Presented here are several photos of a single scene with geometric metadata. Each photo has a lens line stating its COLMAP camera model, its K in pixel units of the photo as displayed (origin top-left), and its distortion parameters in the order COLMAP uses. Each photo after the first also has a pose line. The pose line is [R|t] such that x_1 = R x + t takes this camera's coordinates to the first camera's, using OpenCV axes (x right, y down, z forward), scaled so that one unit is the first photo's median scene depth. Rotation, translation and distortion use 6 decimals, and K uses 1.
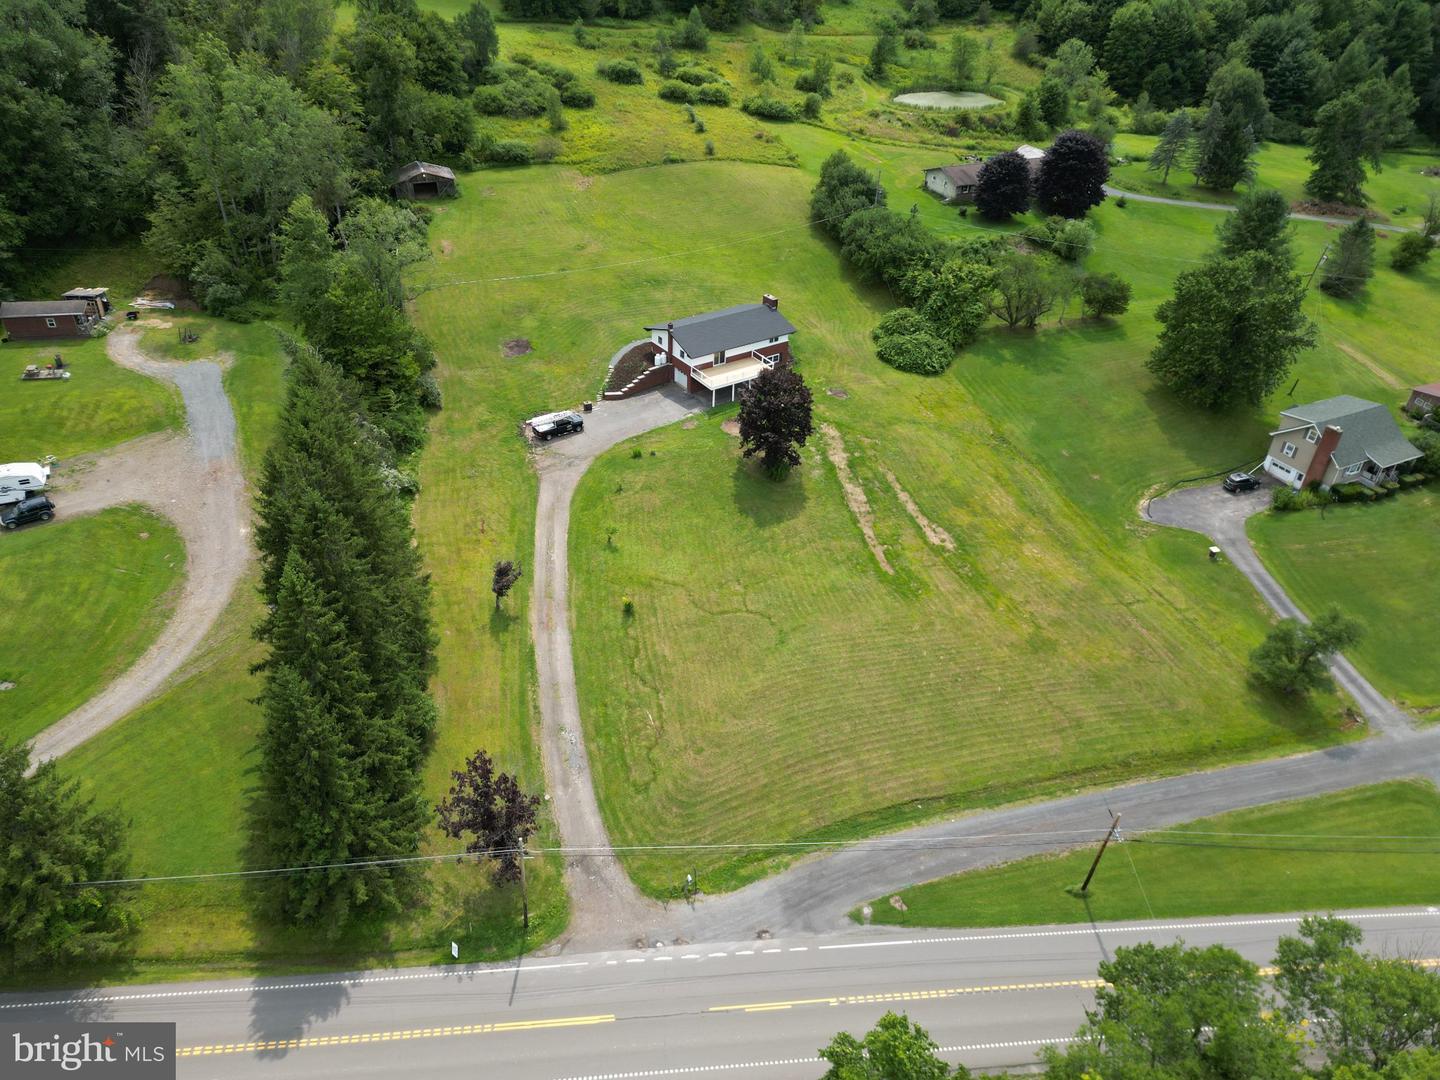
lens RADIAL K [[995.6, 0, 721.3], [0, 995.6, 545.6], [0, 0, 1]] dist [0.112621, -0.148589]
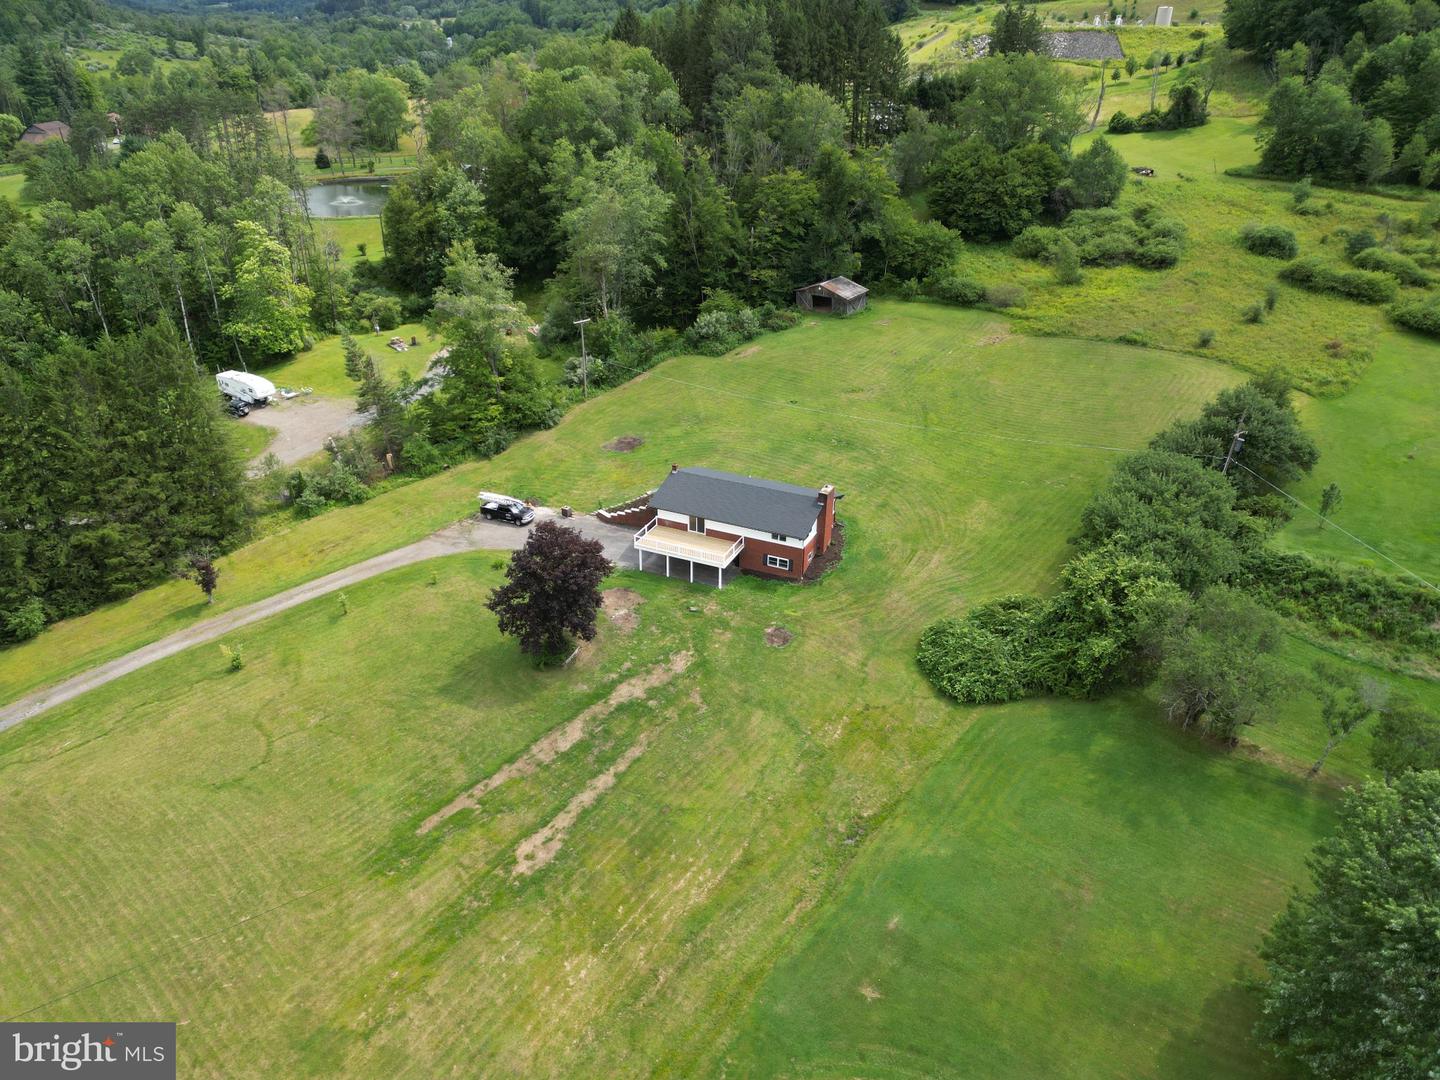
lens RADIAL K [[1022.6, 0, 720.9], [0, 1022.6, 510.7], [0, 0, 1]] dist [0.106711, -0.115955]
pose [[0.485176, 0.345035, -0.803464, 0.508181], [-0.484047, 0.871207, 0.081832, -0.214701], [0.728219, 0.349211, 0.589702, 0.428004]]
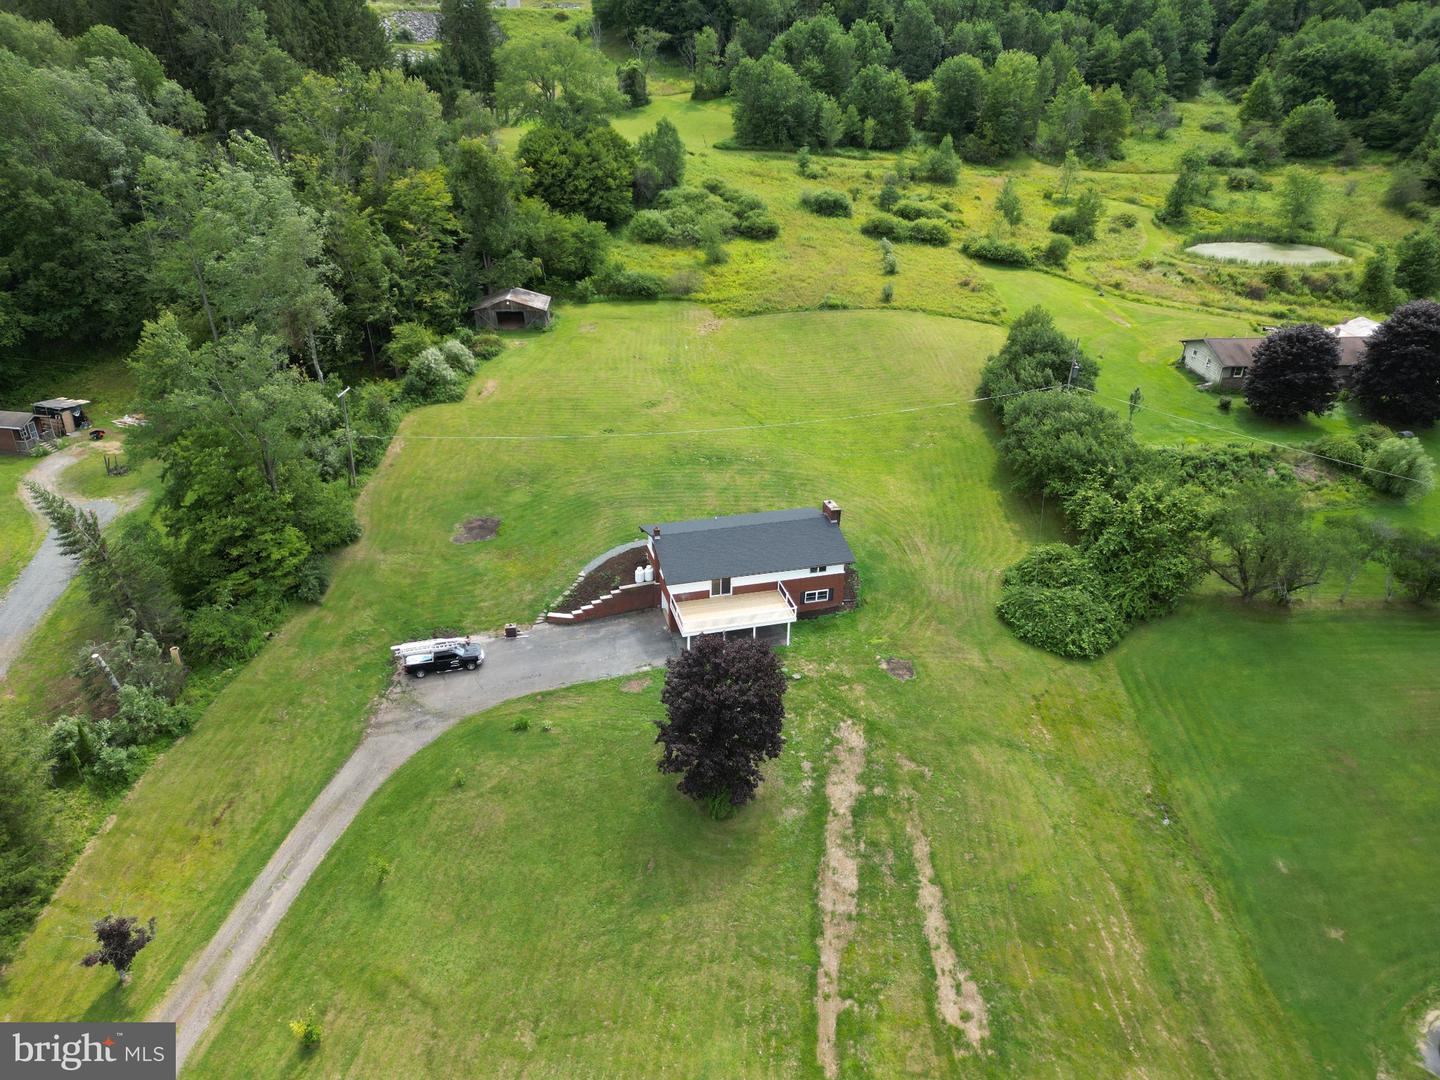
lens RADIAL K [[1003.3, 0, 720.8], [0, 1003.3, 538.8], [0, 0, 1]] dist [0.068553, -0.059256]
pose [[0.938715, 0.139835, -0.315057, 0.161417], [-0.179778, 0.978470, -0.101367, -0.119830], [0.294099, 0.151795, 0.943644, 0.288093]]
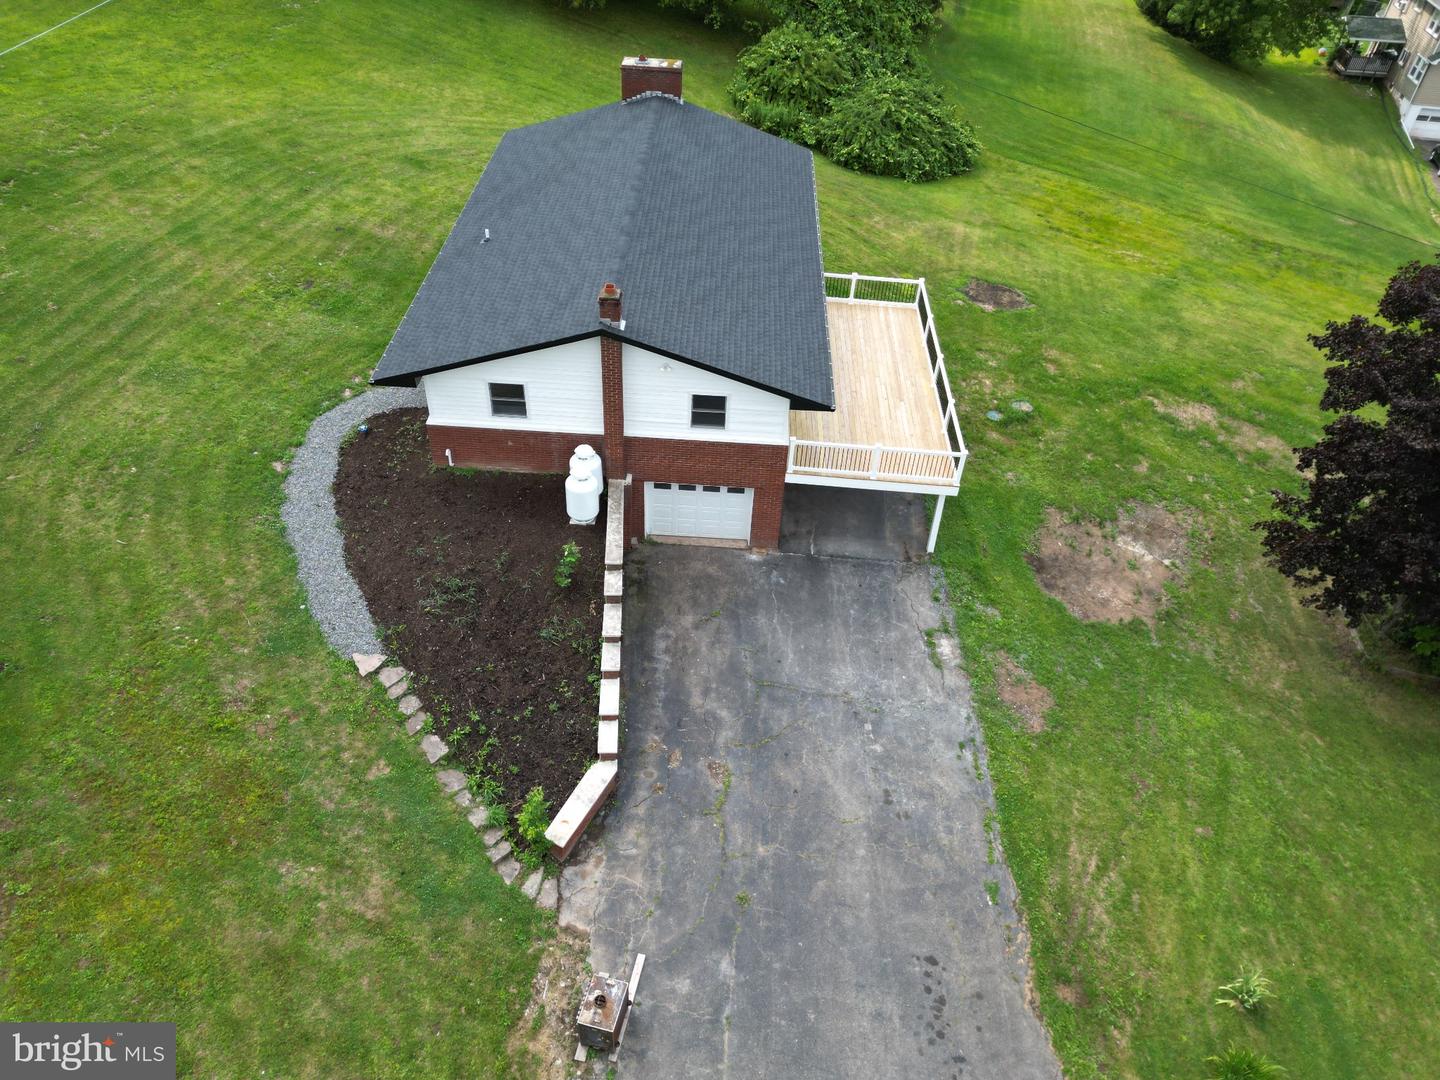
lens RADIAL K [[1001.6, 0, 720.2], [0, 1001.6, 535.1], [0, 0, 1]] dist [0.087362, -0.101999]
pose [[0.614620, -0.523879, 0.589739, -0.132571], [0.427214, 0.849551, 0.309438, -0.181492], [-0.663121, 0.061758, 0.745960, 0.665681]]
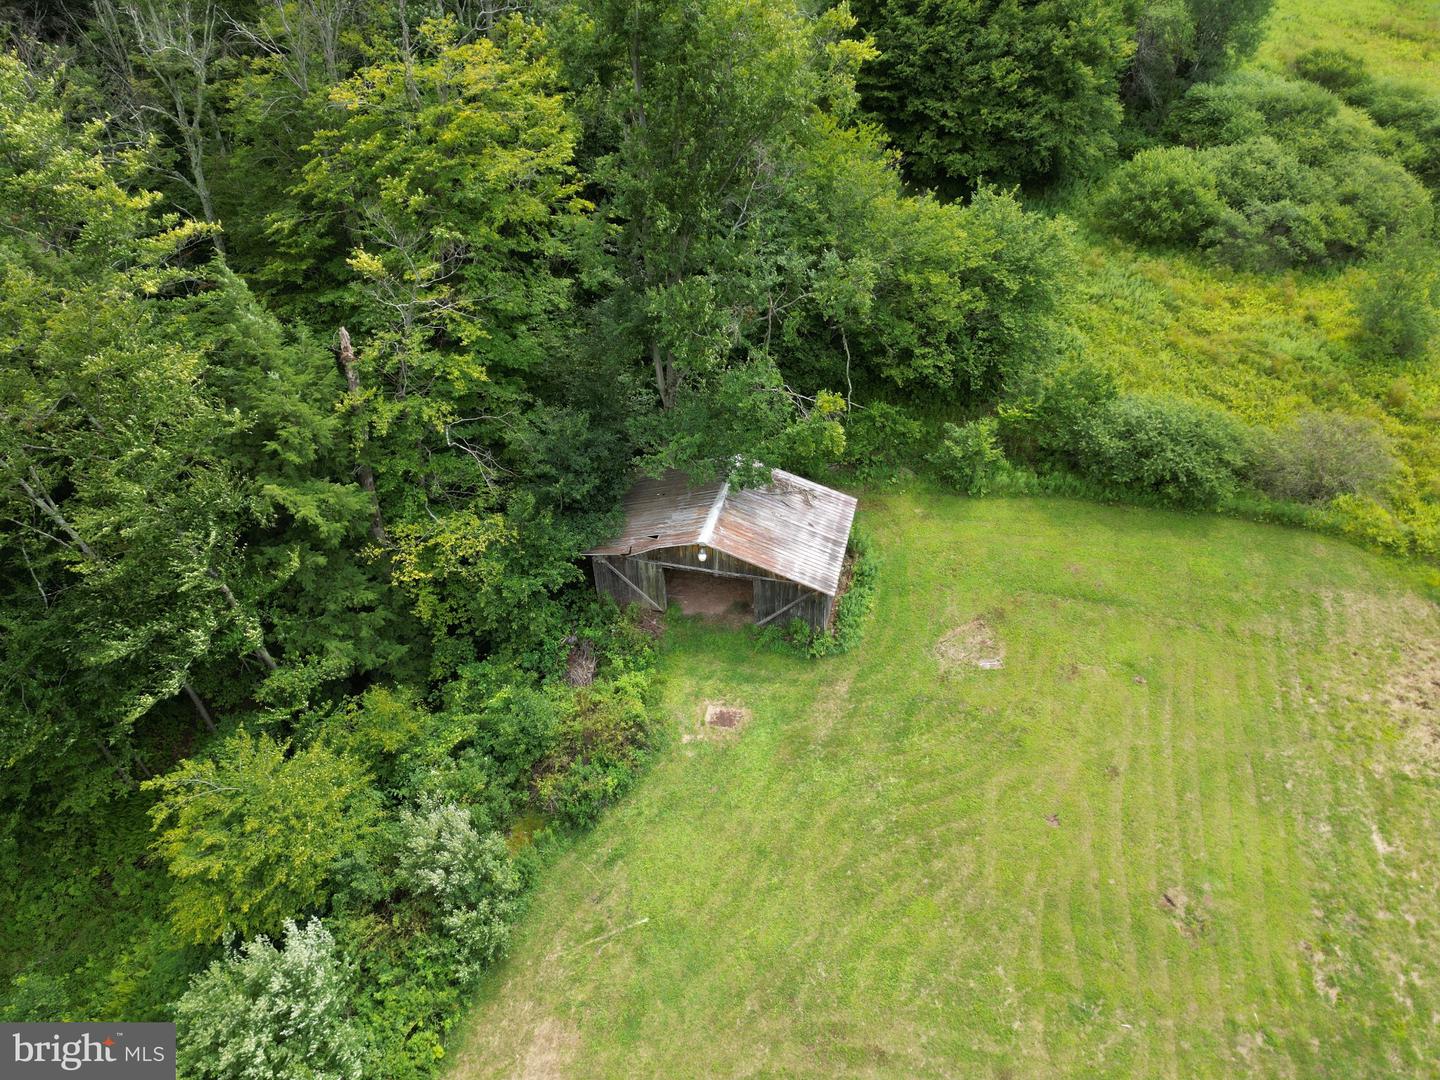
lens RADIAL K [[1003.3, 0, 720.8], [0, 1003.3, 538.8], [0, 0, 1]] dist [0.068553, -0.059256]
pose [[0.801732, 0.337150, -0.493514, -0.176083], [-0.324994, 0.938887, 0.113447, -0.393159], [0.501602, 0.069435, 0.862307, 0.794173]]
